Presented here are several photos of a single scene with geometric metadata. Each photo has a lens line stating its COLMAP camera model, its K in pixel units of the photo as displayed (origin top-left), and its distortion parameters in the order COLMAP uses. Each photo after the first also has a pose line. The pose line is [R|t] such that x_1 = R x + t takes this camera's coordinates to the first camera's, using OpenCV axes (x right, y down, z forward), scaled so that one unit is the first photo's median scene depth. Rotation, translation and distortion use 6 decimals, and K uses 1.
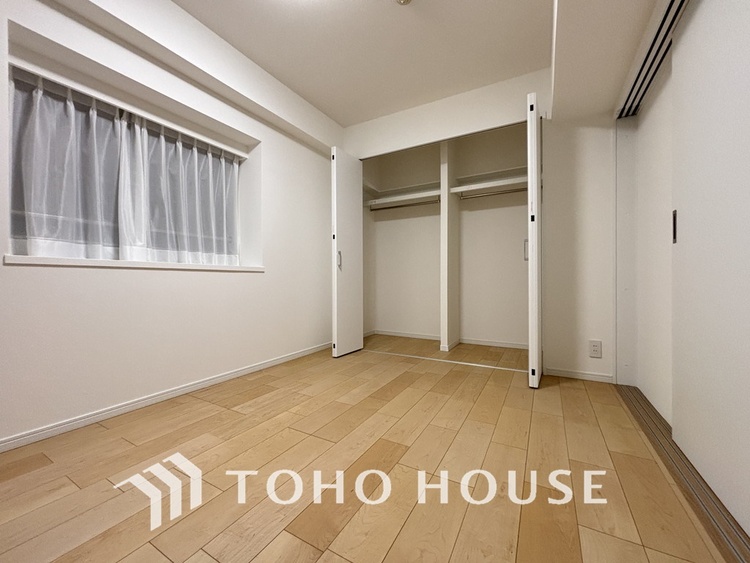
lens RADIAL K [[299.2, 0, 374.6], [0, 299.2, 282.6], [0, 0, 1]] dist [-0.000386, -0.000476]
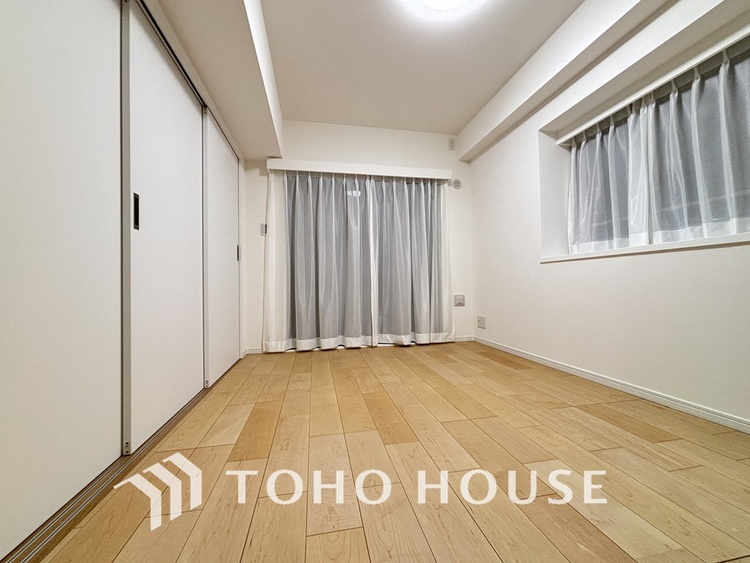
lens RADIAL K [[299.2, 0, 373.0], [0, 299.2, 279.1], [0, 0, 1]] dist [-0.000386, -0.000476]
pose [[-0.730079, 0.015574, -0.683185, 0.527949], [0.018092, 0.999830, 0.003458, 0.011797], [0.683123, -0.009835, -0.730237, 1.118642]]
